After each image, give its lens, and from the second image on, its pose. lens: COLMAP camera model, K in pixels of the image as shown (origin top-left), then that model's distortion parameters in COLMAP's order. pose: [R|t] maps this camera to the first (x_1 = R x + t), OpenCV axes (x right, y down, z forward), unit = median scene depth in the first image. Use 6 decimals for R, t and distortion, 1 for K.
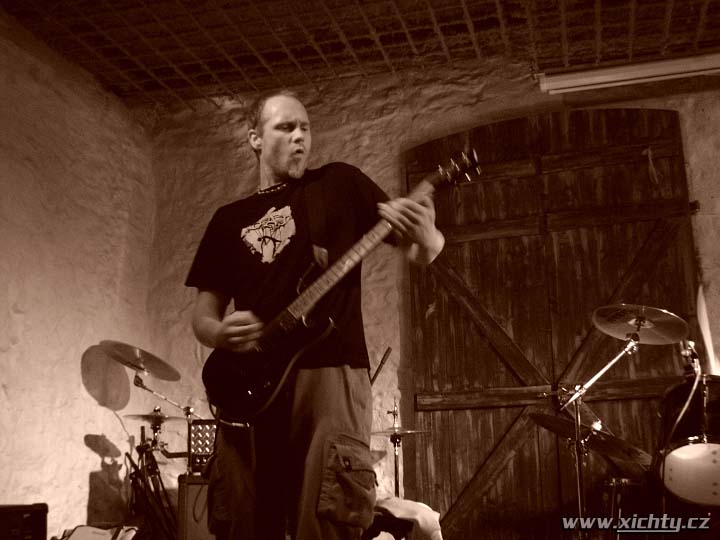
lens RADIAL K [[973.6, 0, 359.6], [0, 973.6, 269.9], [0, 0, 1]] dist [-0.157362, 0.000000]
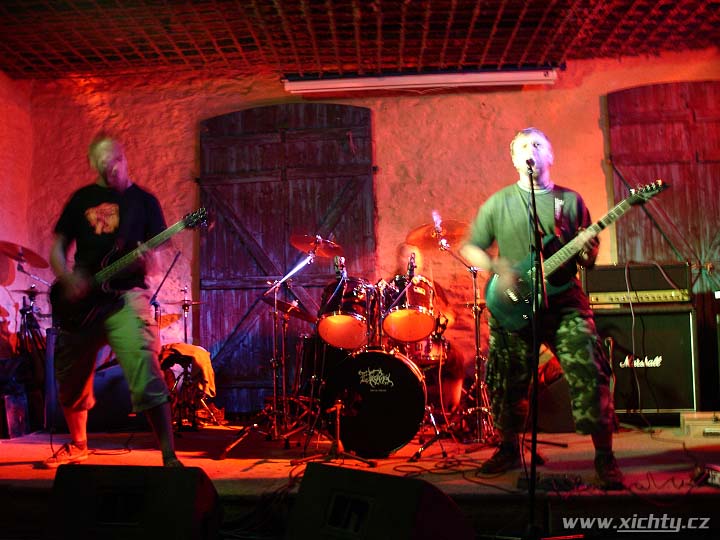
lens RADIAL K [[739.8, 0, 356.1], [0, 739.8, 265.3], [0, 0, 1]] dist [-0.120582, 0.000000]
pose [[0.978866, 0.017891, 0.203721, 0.061218], [-0.043163, 0.991799, 0.120298, -0.050985], [-0.199898, -0.126549, 0.971610, -0.223843]]
